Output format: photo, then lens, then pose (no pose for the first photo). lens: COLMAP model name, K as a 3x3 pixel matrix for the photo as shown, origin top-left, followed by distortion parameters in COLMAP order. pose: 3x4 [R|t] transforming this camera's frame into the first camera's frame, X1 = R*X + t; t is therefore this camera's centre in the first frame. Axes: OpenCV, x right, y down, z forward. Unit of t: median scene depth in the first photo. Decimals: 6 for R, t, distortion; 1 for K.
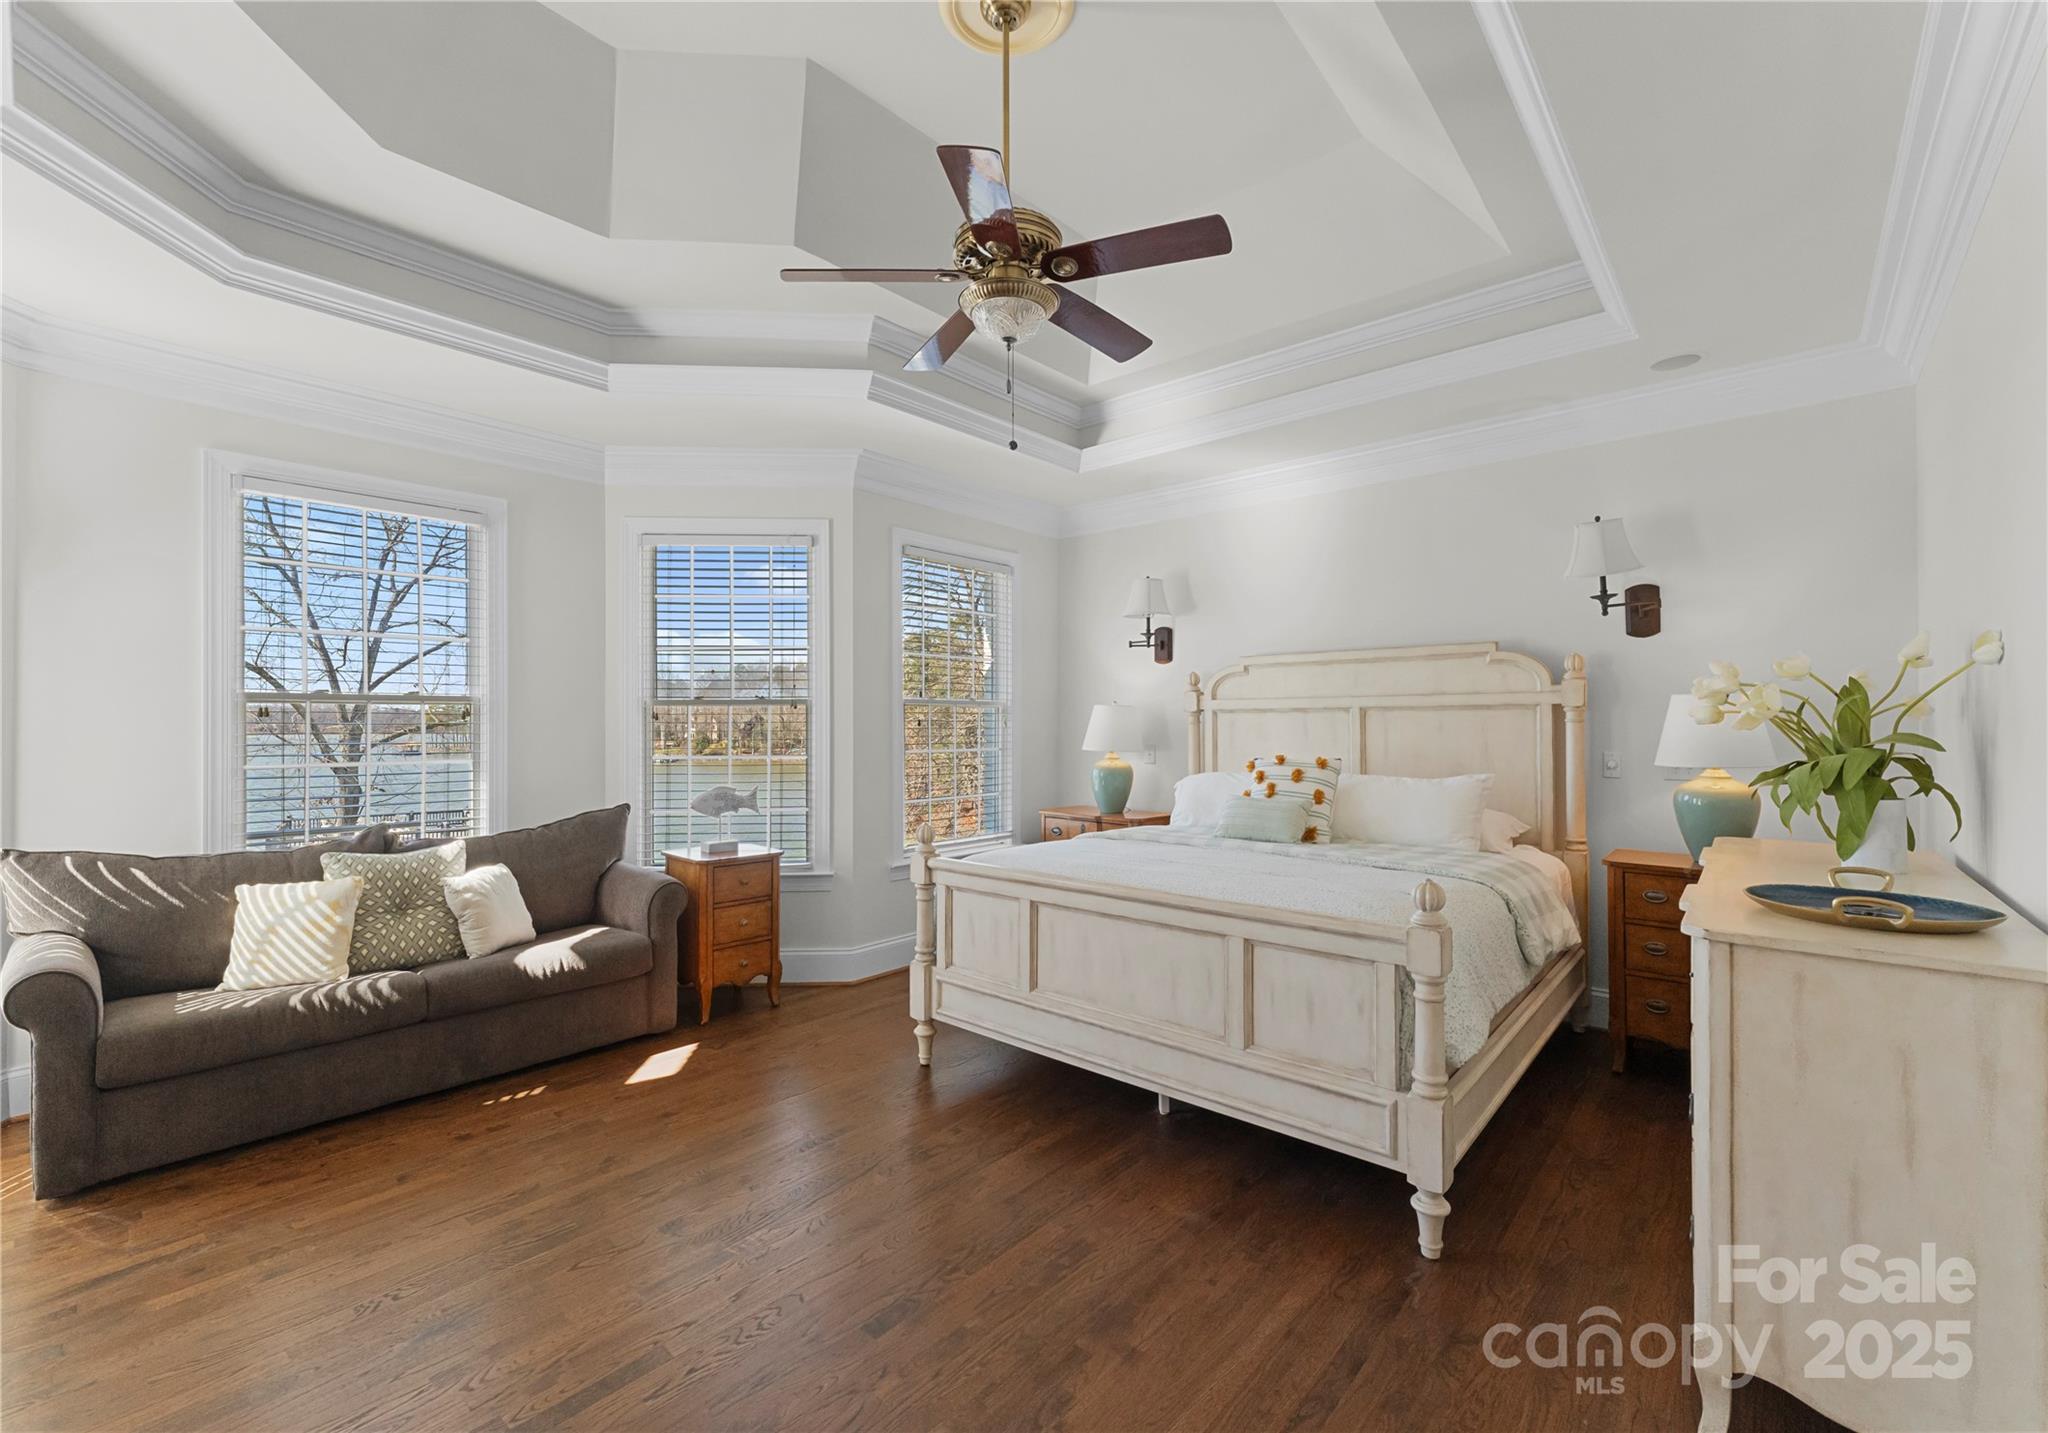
lens RADIAL K [[869.6, 0, 1024.0], [0, 869.6, 716.5], [0, 0, 1]] dist [0.001063, 0.000311]
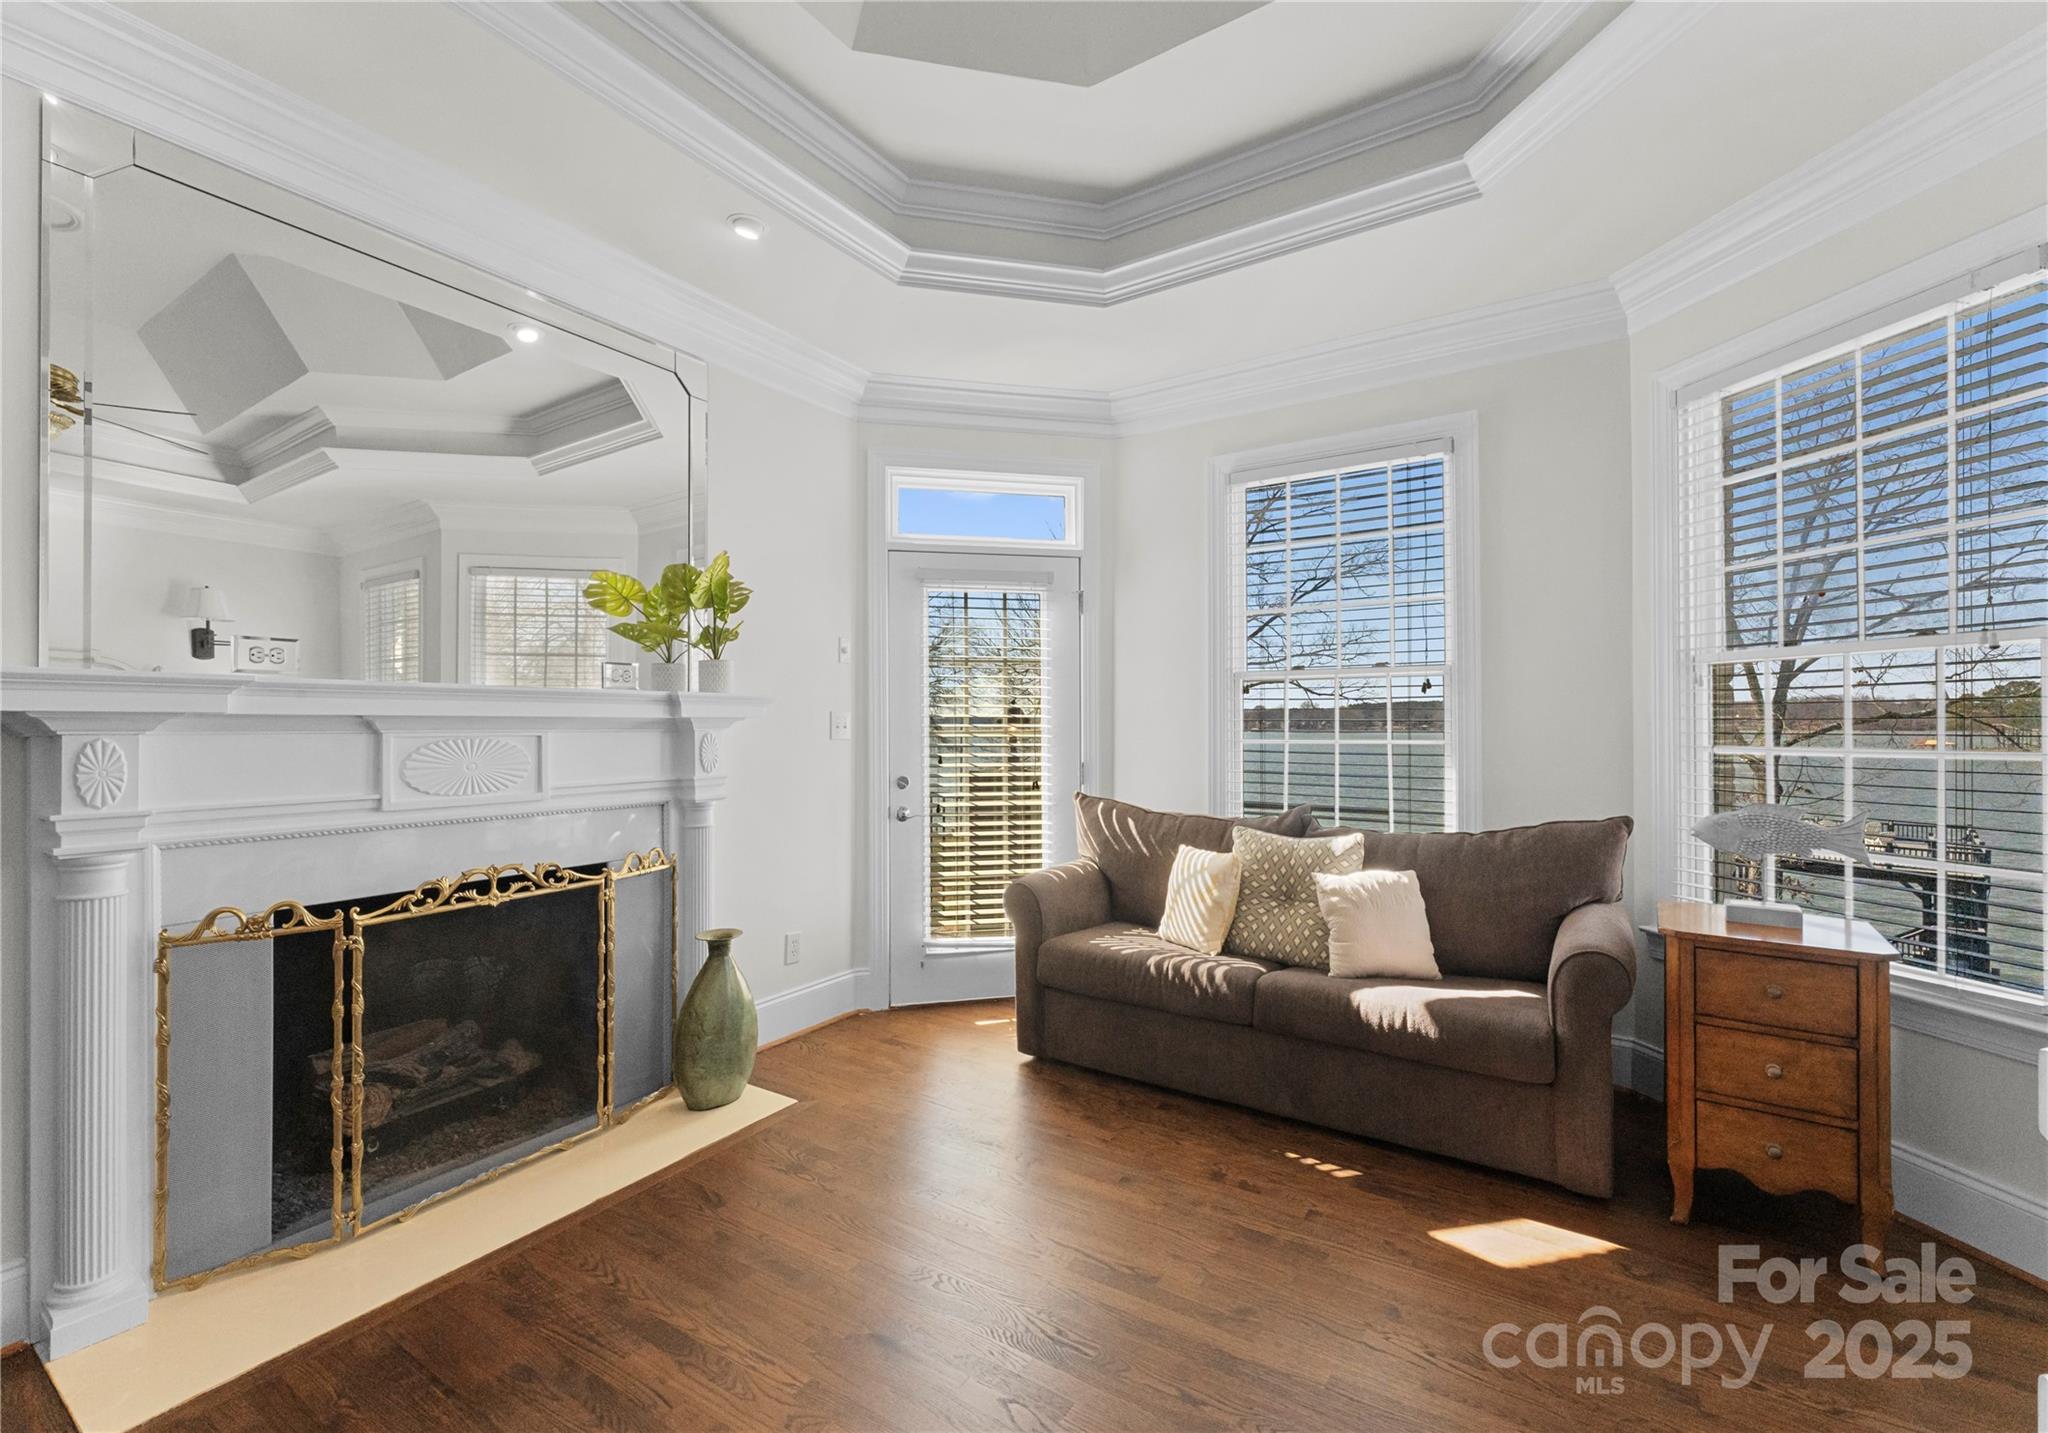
lens RADIAL K [[871.2, 0, 1024.0], [0, 871.2, 716.5], [0, 0, 1]] dist [-0.005384, 0.000000]
pose [[0.138872, -0.006695, -0.990288, 0.147708], [0.009237, 0.999942, -0.005465, 0.032969], [0.990267, -0.008388, 0.138926, 0.596454]]
